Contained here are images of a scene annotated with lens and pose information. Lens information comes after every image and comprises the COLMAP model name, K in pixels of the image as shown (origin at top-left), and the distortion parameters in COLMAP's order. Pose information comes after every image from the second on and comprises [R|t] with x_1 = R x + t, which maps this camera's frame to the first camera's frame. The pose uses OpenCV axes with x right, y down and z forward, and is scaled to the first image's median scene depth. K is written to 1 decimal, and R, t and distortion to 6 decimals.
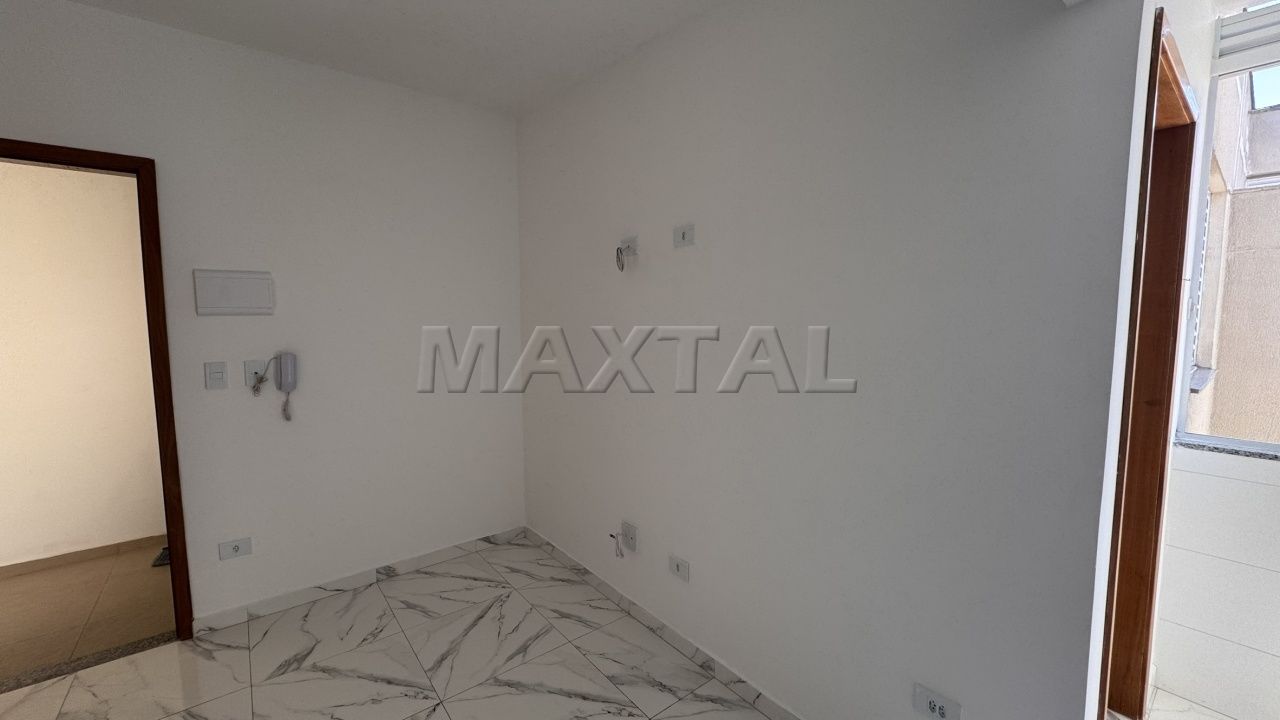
lens RADIAL K [[507.9, 0, 640.7], [0, 507.9, 359.8], [0, 0, 1]] dist [-0.003617, 0.000069]
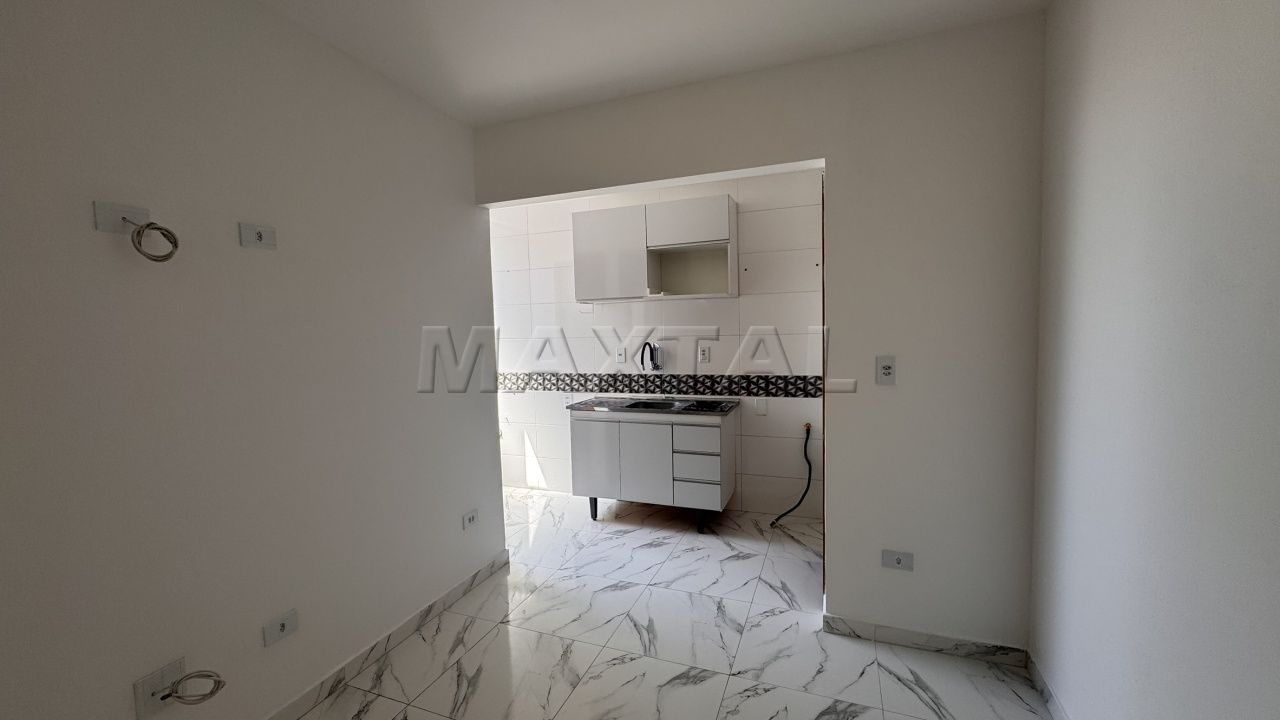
lens RADIAL K [[509.0, 0, 639.1], [0, 509.0, 360.8], [0, 0, 1]] dist [-0.001556, -0.000132]
pose [[-0.502938, -0.043125, 0.863246, -0.824142], [0.107189, 0.987932, 0.111803, -0.047568], [-0.857650, 0.148761, -0.492246, 0.741160]]
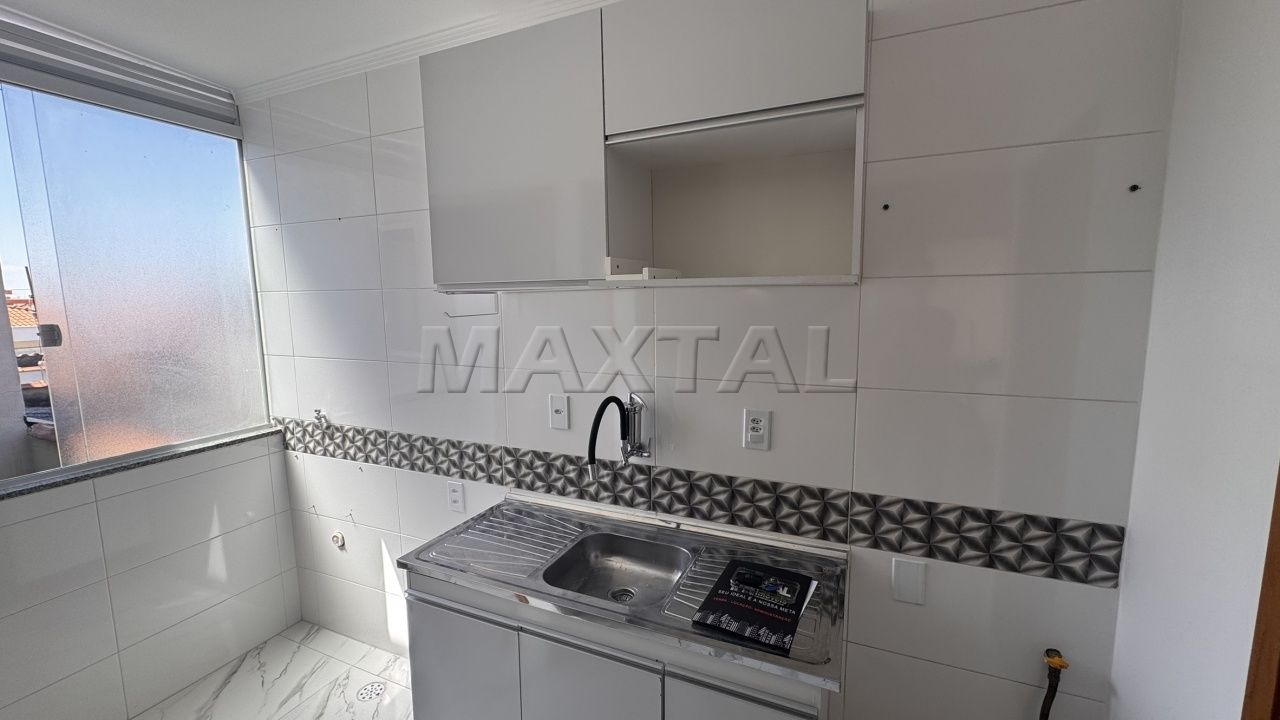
lens RADIAL K [[509.0, 0, 639.1], [0, 509.0, 360.8], [0, 0, 1]] dist [-0.001556, -0.000132]
pose [[-0.464231, -0.098395, 0.880232, -0.042045], [0.094343, 0.982663, 0.159602, -0.062870], [-0.880675, 0.157136, -0.446900, 0.184510]]
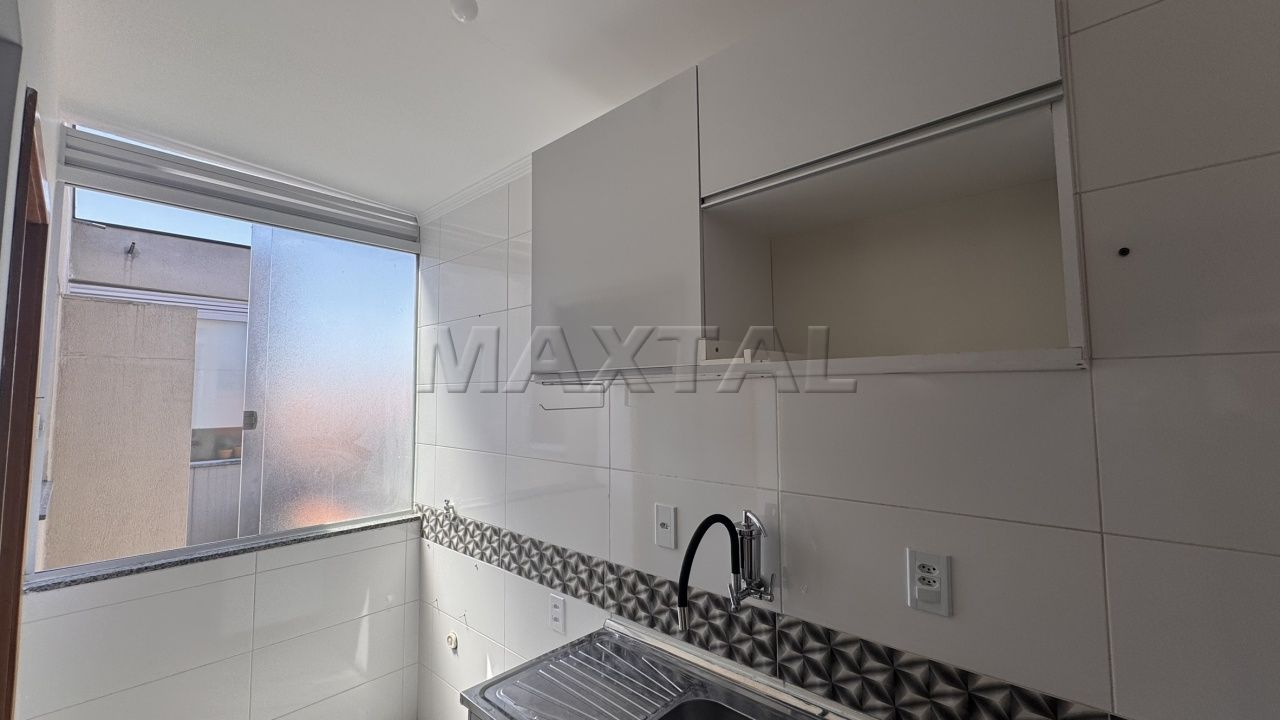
lens RADIAL K [[507.9, 0, 640.7], [0, 507.9, 359.8], [0, 0, 1]] dist [-0.003617, 0.000069]
pose [[-0.161107, 0.074734, 0.984103, 0.037993], [0.096123, 0.993577, -0.059717, -0.049219], [-0.982245, 0.084974, -0.167255, 0.085606]]
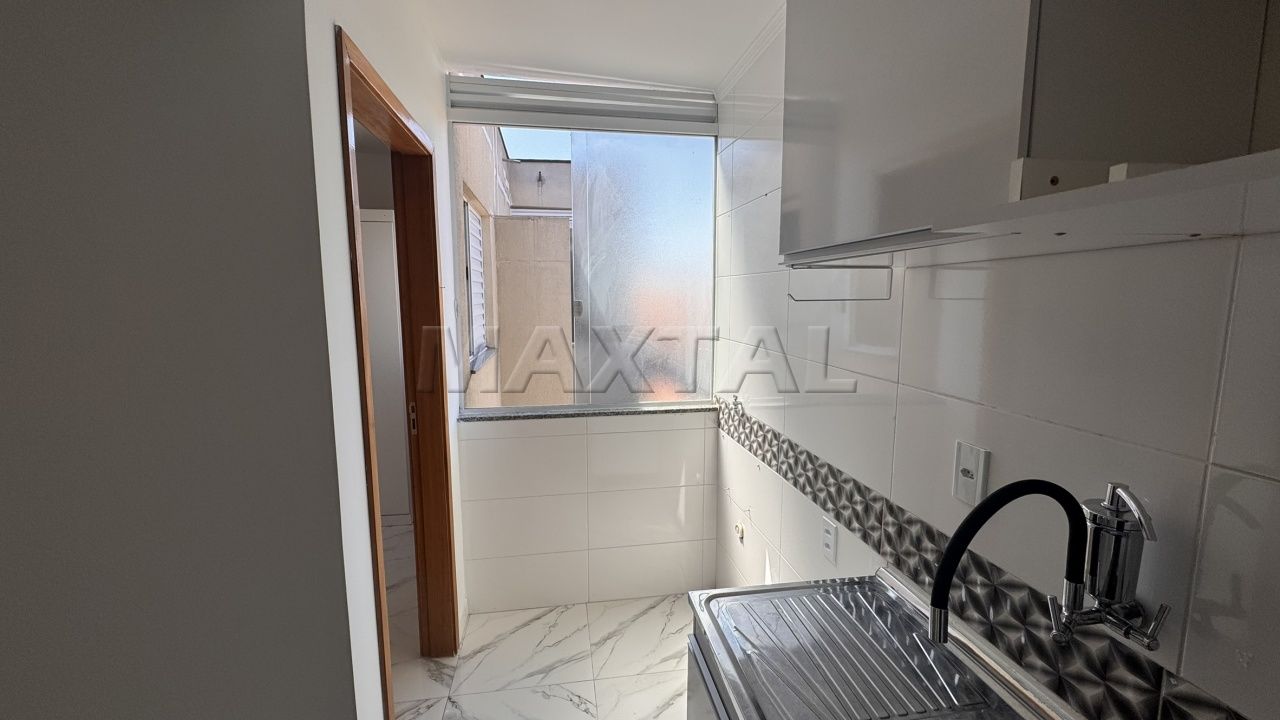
lens RADIAL K [[507.9, 0, 640.7], [0, 507.9, 359.8], [0, 0, 1]] dist [-0.003617, 0.000069]
pose [[0.486164, -0.105268, 0.867504, 0.164517], [0.076790, 0.994024, 0.077586, -0.031029], [-0.870487, 0.028897, 0.491343, 0.000817]]
